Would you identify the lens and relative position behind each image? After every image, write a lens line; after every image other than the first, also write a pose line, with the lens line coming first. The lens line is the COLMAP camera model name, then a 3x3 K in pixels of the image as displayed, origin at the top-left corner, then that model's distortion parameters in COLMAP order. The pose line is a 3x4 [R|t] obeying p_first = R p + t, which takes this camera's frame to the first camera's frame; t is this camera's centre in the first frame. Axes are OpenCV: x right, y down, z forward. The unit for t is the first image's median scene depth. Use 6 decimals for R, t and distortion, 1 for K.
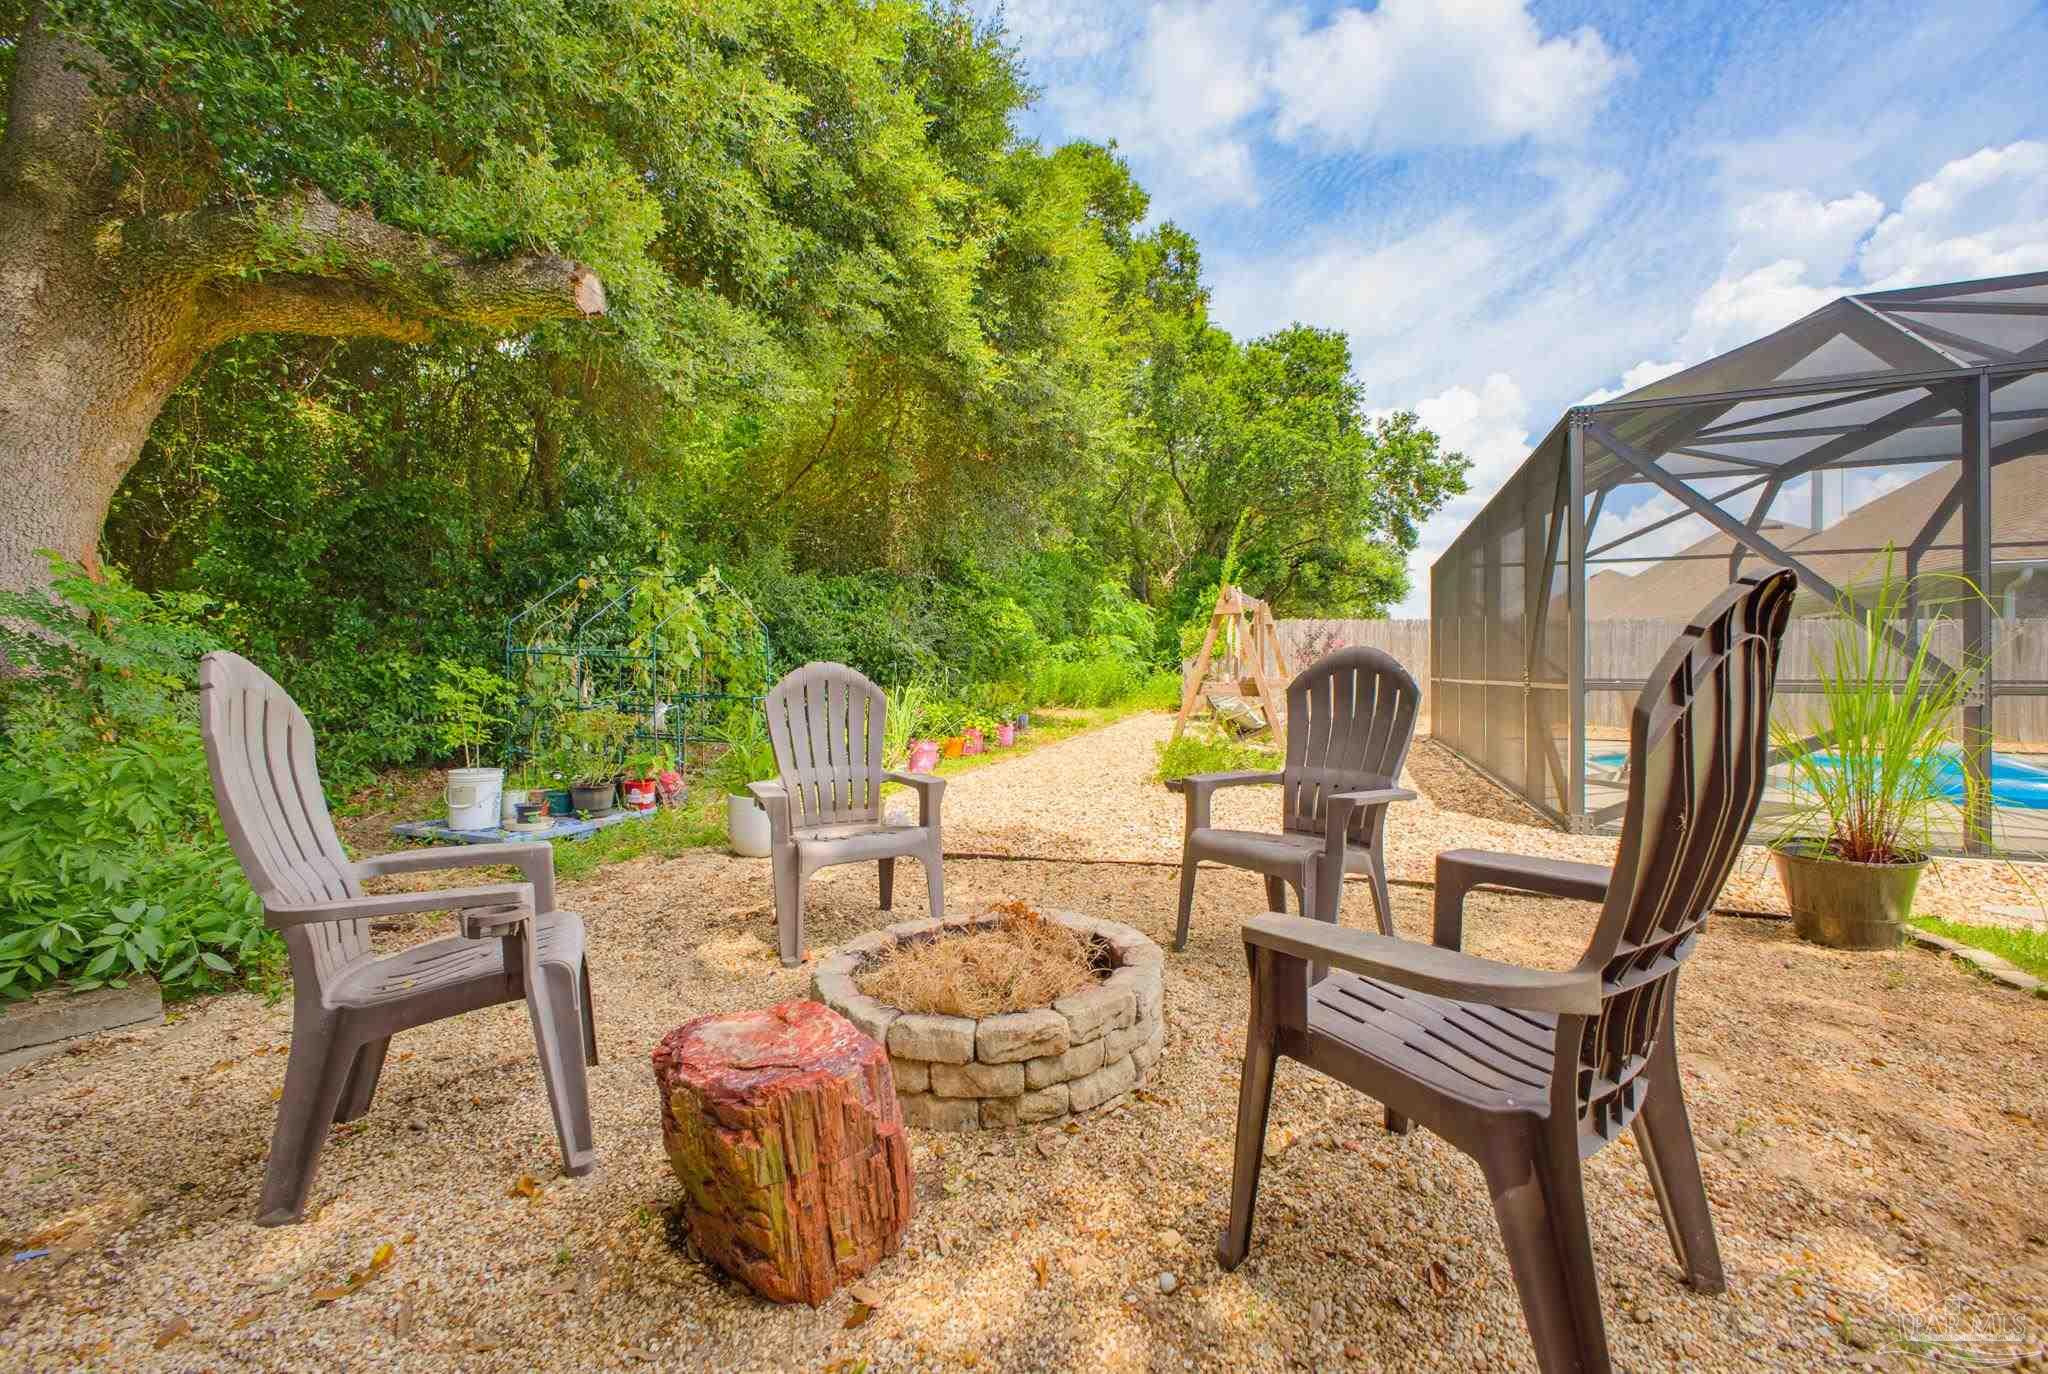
lens RADIAL K [[824.5, 0, 1018.3], [0, 824.5, 680.7], [0, 0, 1]] dist [0.002883, 0.000316]
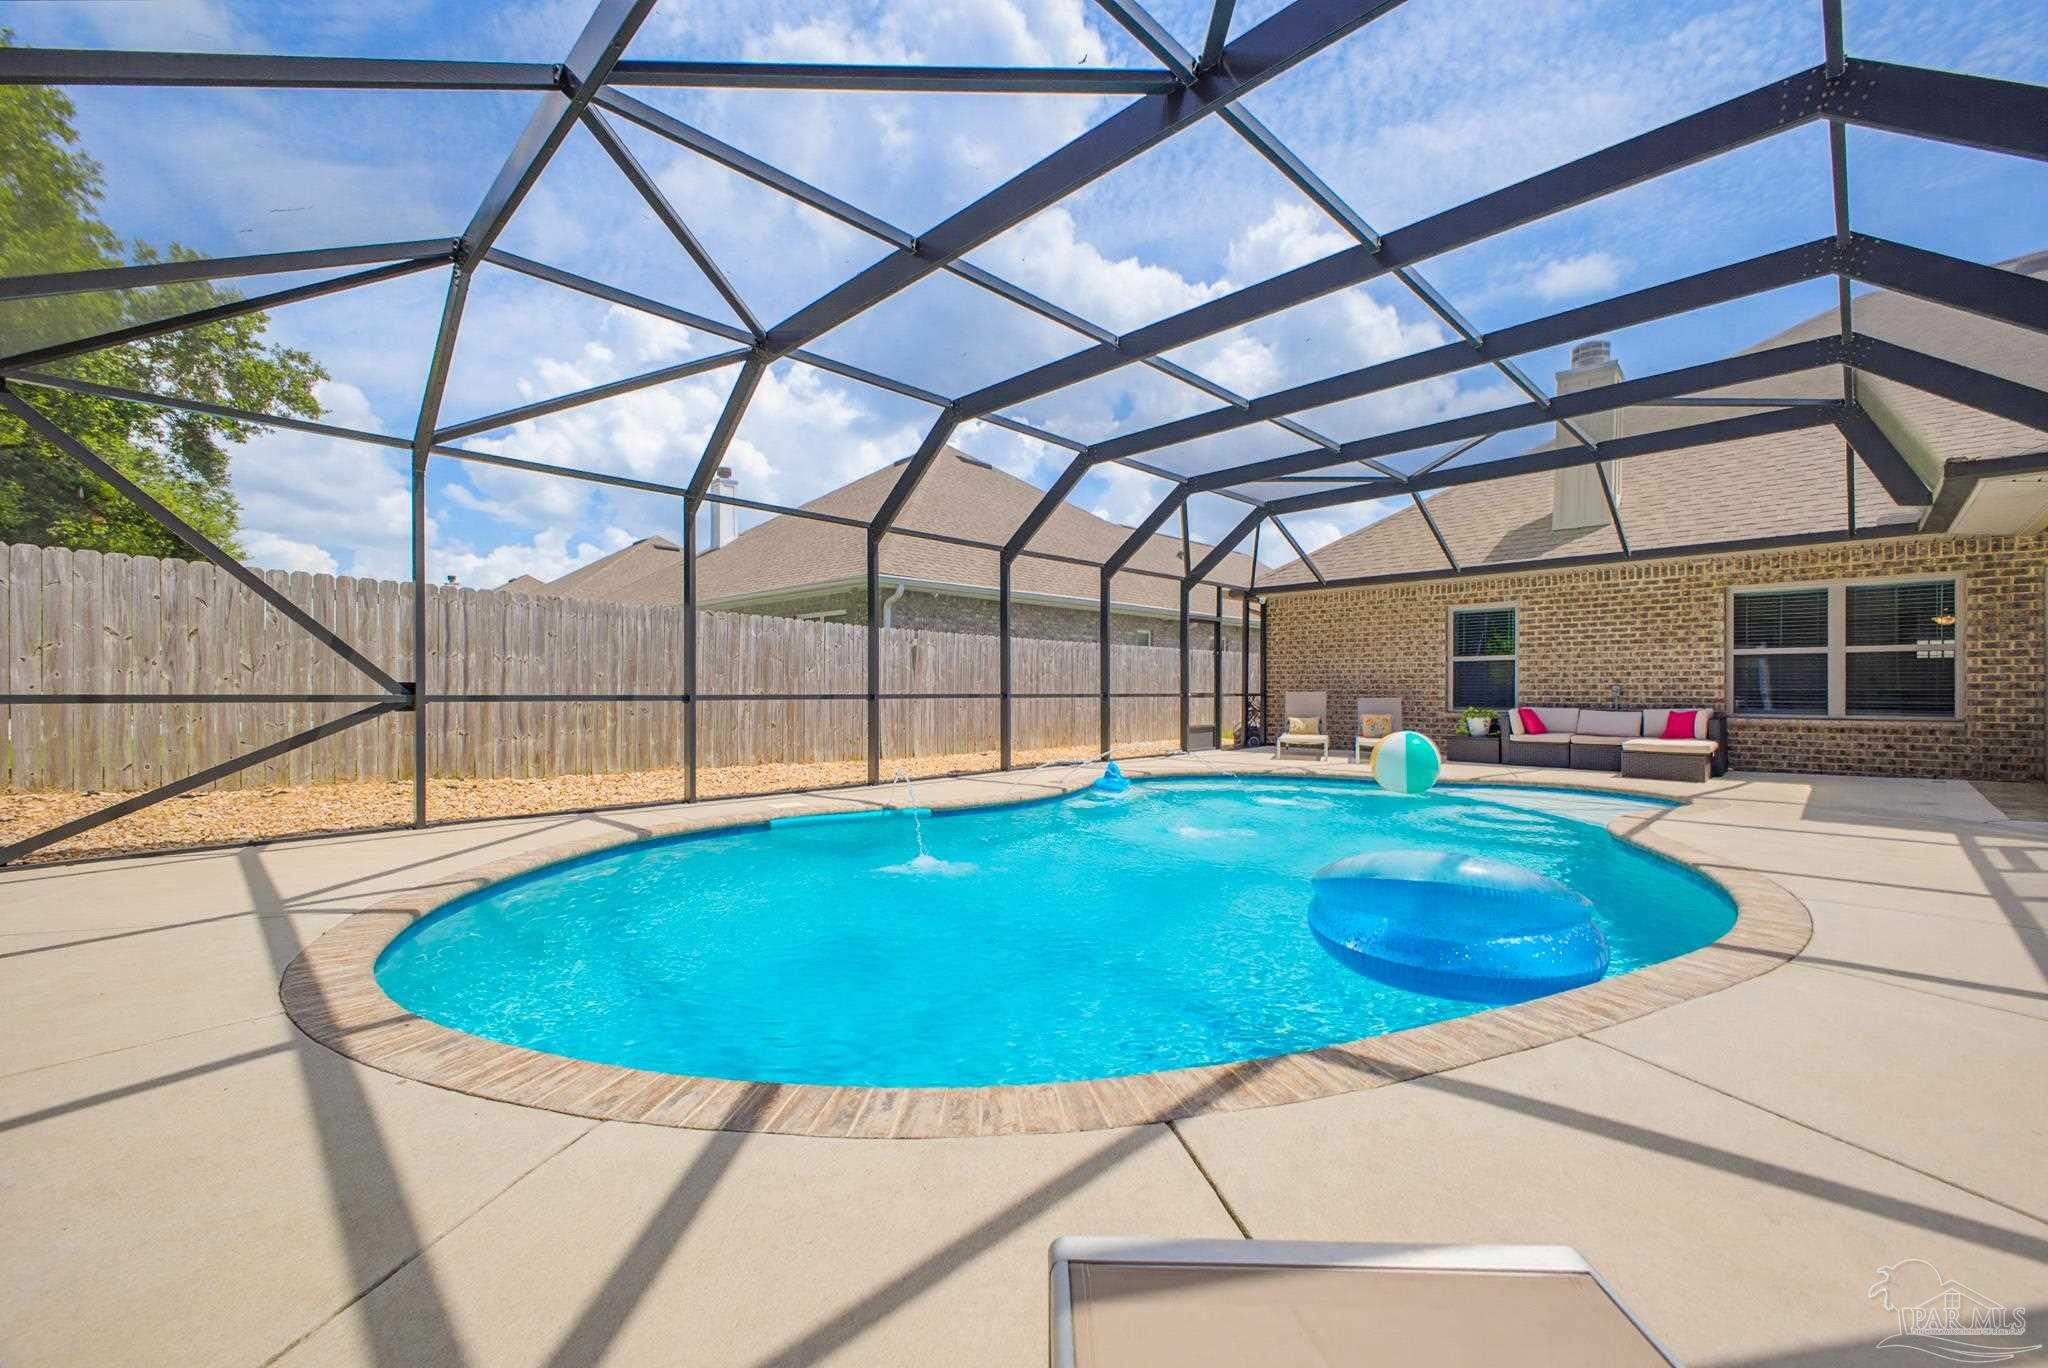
lens RADIAL K [[824.5, 0, 1022.6], [0, 824.5, 683.0], [0, 0, 1]] dist [0.002883, 0.000316]
pose [[0.399312, -0.001689, 0.916814, 0.154801], [0.005067, 0.999987, -0.000365, -0.003939], [-0.916801, 0.004791, 0.399315, 0.202563]]
